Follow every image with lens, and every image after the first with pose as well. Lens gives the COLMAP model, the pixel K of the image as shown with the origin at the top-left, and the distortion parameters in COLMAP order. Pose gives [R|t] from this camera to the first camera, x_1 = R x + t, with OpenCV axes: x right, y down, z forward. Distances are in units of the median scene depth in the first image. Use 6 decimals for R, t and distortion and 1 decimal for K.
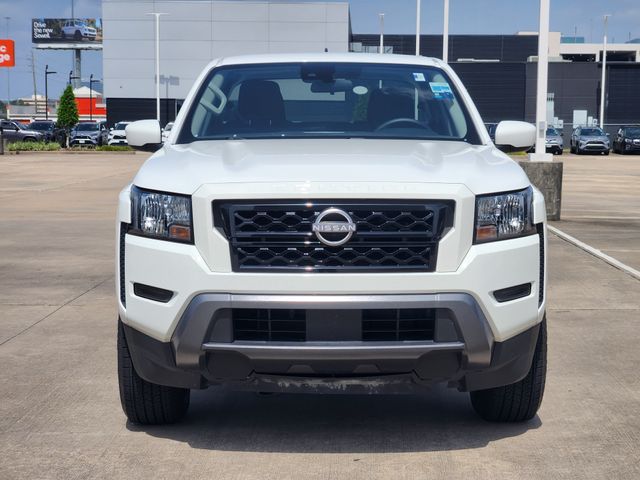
lens RADIAL K [[1193.0, 0, 320.5], [0, 1193.0, 237.8], [0, 0, 1]] dist [-0.010947, 0.000000]
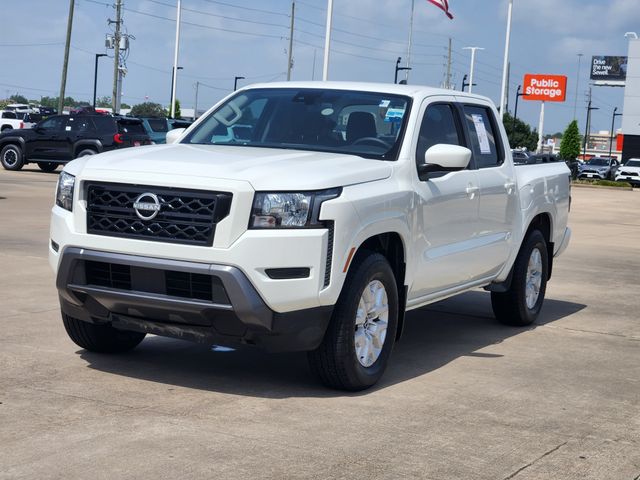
lens RADIAL K [[1193.0, 0, 317.2], [0, 1193.0, 241.6], [0, 0, 1]] dist [-0.010947, 0.000000]
pose [[0.876441, 0.088950, -0.473221, 0.791411], [-0.101910, 0.994792, -0.001756, 0.012980], [0.470601, 0.049766, 0.880942, -0.082341]]
